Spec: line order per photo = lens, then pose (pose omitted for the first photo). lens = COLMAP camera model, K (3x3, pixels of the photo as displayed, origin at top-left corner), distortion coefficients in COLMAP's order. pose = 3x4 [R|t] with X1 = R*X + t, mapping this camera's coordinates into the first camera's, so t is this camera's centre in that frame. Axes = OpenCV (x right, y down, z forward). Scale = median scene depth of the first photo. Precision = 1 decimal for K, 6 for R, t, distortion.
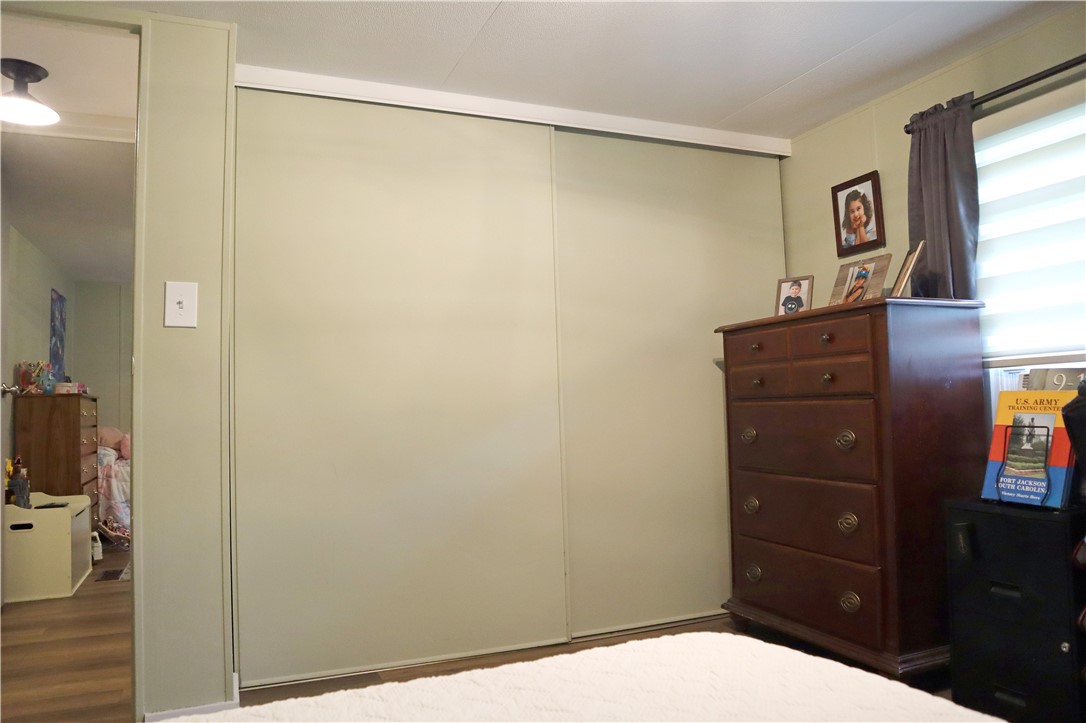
lens RADIAL K [[769.5, 0, 543.0], [0, 769.5, 361.5], [0, 0, 1]] dist [-0.124421, 0.080115]
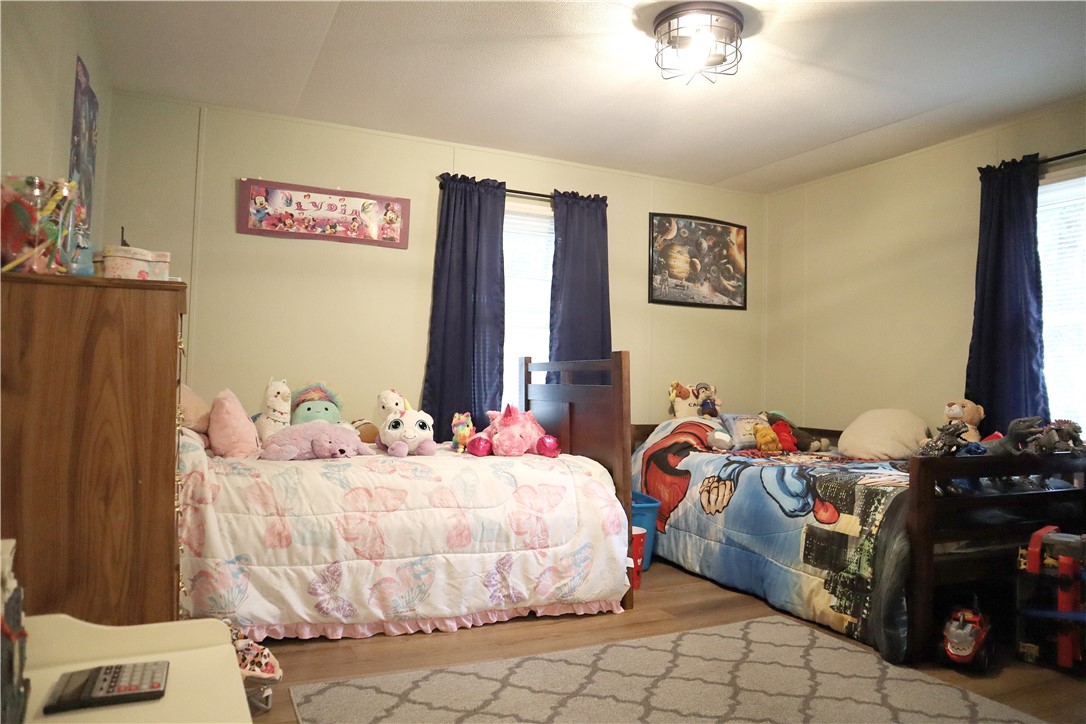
lens RADIAL K [[769.5, 0, 543.0], [0, 769.5, 362.0], [0, 0, 1]] dist [-0.124421, 0.080115]
pose [[0.998053, 0.054619, 0.030105, -0.472286], [-0.055790, 0.997659, 0.039548, 0.055979], [-0.027875, -0.041150, 0.998764, 0.663112]]
